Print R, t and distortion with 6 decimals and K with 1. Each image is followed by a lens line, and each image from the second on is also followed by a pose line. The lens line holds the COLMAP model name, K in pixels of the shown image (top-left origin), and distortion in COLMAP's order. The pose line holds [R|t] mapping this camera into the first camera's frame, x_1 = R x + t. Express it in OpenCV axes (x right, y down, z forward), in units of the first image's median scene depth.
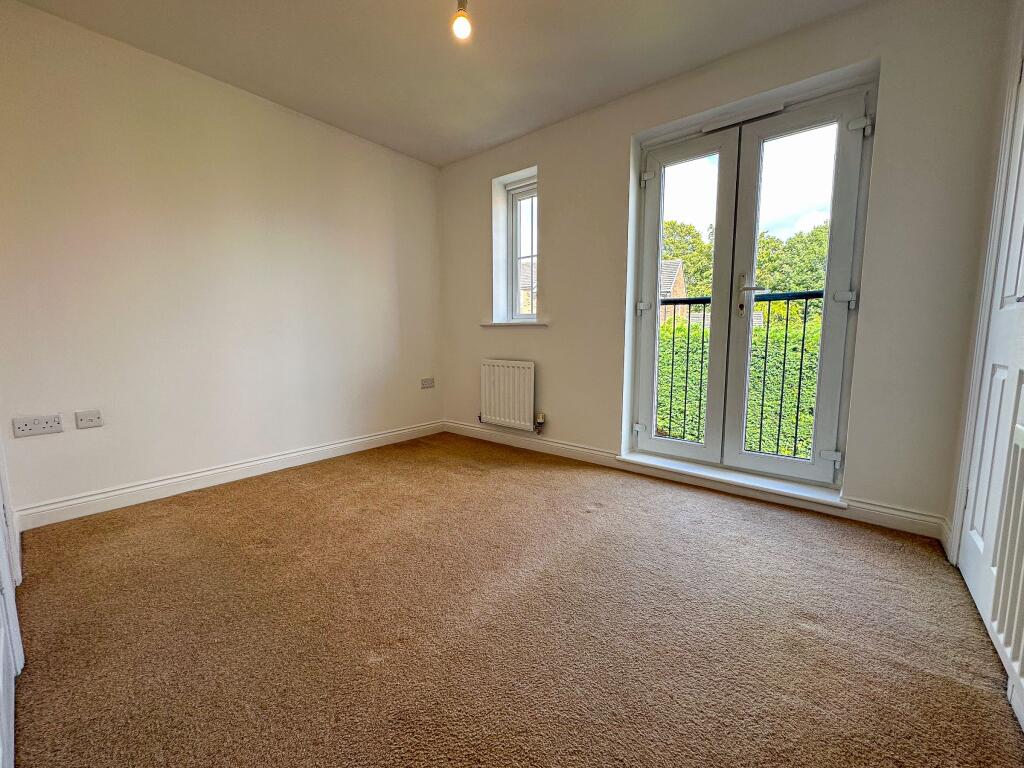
lens RADIAL K [[413.1, 0, 509.2], [0, 413.1, 380.7], [0, 0, 1]] dist [-0.006075, 0.002004]
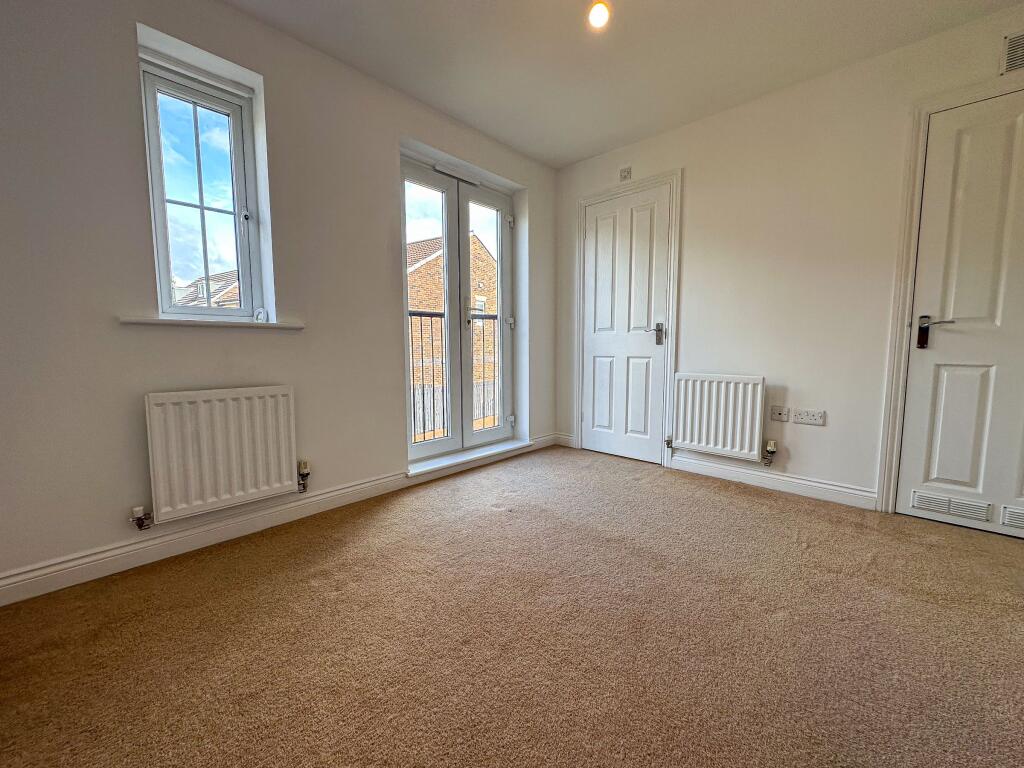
lens RADIAL K [[413.1, 0, 506.4], [0, 413.1, 385.5], [0, 0, 1]] dist [-0.006075, 0.002004]
pose [[0.059943, -0.092751, 0.993883, -0.645414], [0.114266, 0.989766, 0.085475, -0.070304], [-0.991640, 0.108444, 0.069928, 0.705595]]
